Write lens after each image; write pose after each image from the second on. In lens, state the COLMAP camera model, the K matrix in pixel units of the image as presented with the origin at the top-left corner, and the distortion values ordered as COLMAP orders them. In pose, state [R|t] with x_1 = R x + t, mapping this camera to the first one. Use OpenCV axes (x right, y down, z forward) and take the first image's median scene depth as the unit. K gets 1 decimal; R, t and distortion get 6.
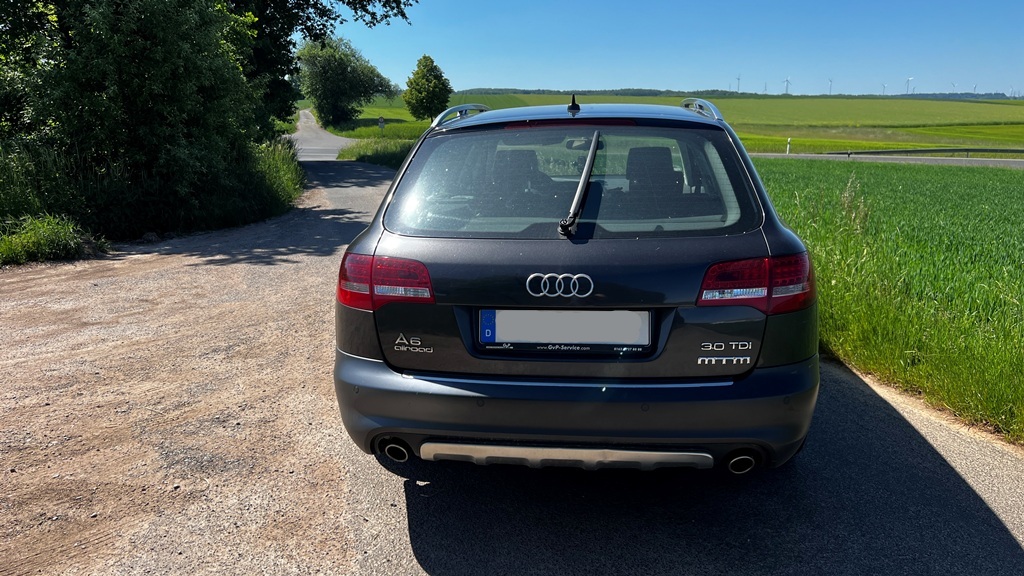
lens RADIAL K [[788.3, 0, 511.8], [0, 788.3, 286.6], [0, 0, 1]] dist [0.056384, -0.082687]
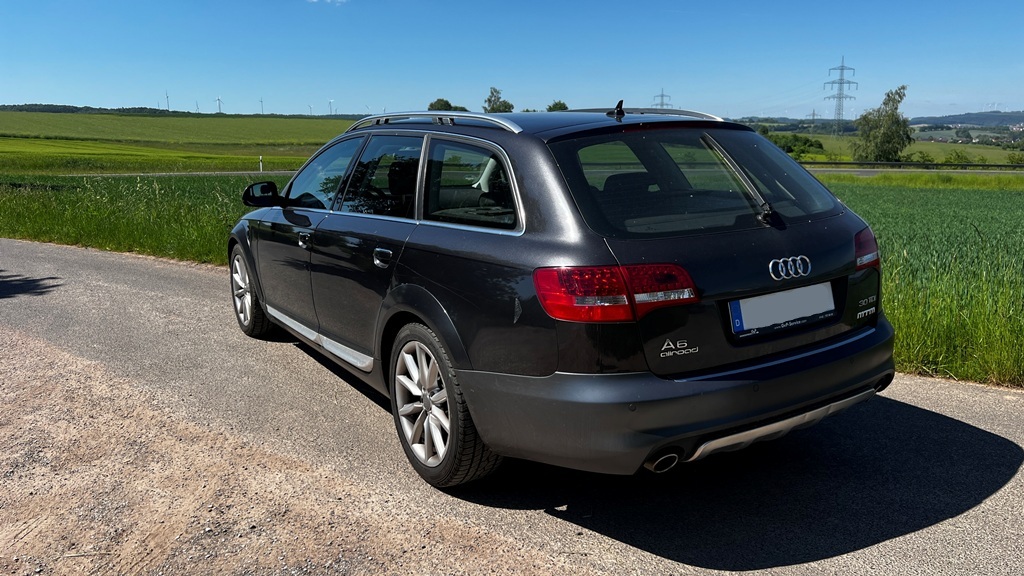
lens RADIAL K [[788.3, 0, 512.1], [0, 788.3, 288.9], [0, 0, 1]] dist [0.056384, -0.082687]
pose [[0.770927, -0.130596, 0.623390, -0.059408], [0.143320, 0.989222, 0.029996, -0.003922], [-0.620589, 0.066219, 0.781335, 0.023428]]
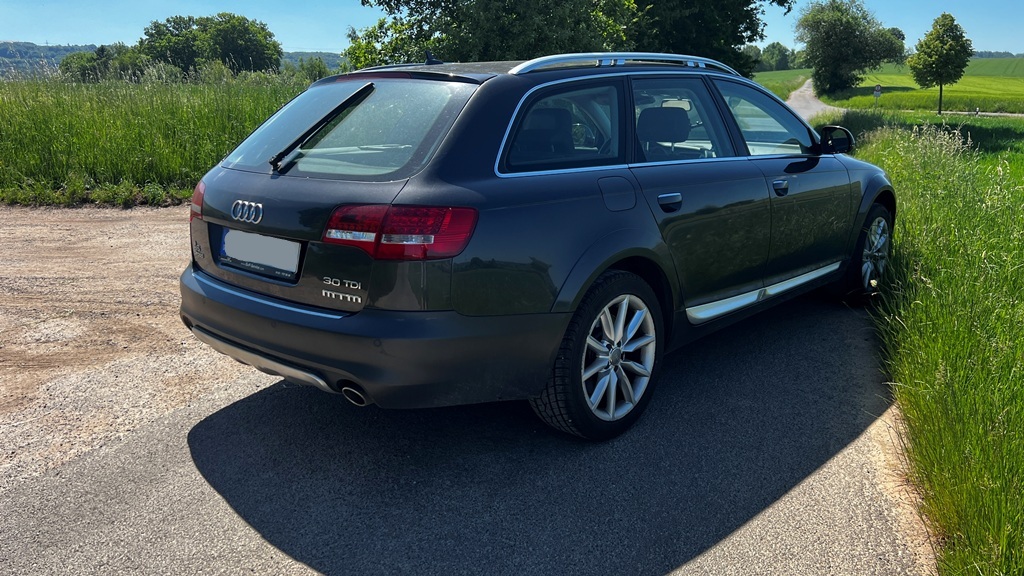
lens RADIAL K [[788.3, 0, 509.7], [0, 788.3, 286.3], [0, 0, 1]] dist [0.056384, -0.082687]
pose [[0.795004, 0.143668, -0.589346, 0.068831], [-0.123284, 0.989539, 0.074920, -0.001840], [0.593945, 0.013095, 0.804399, 0.017379]]
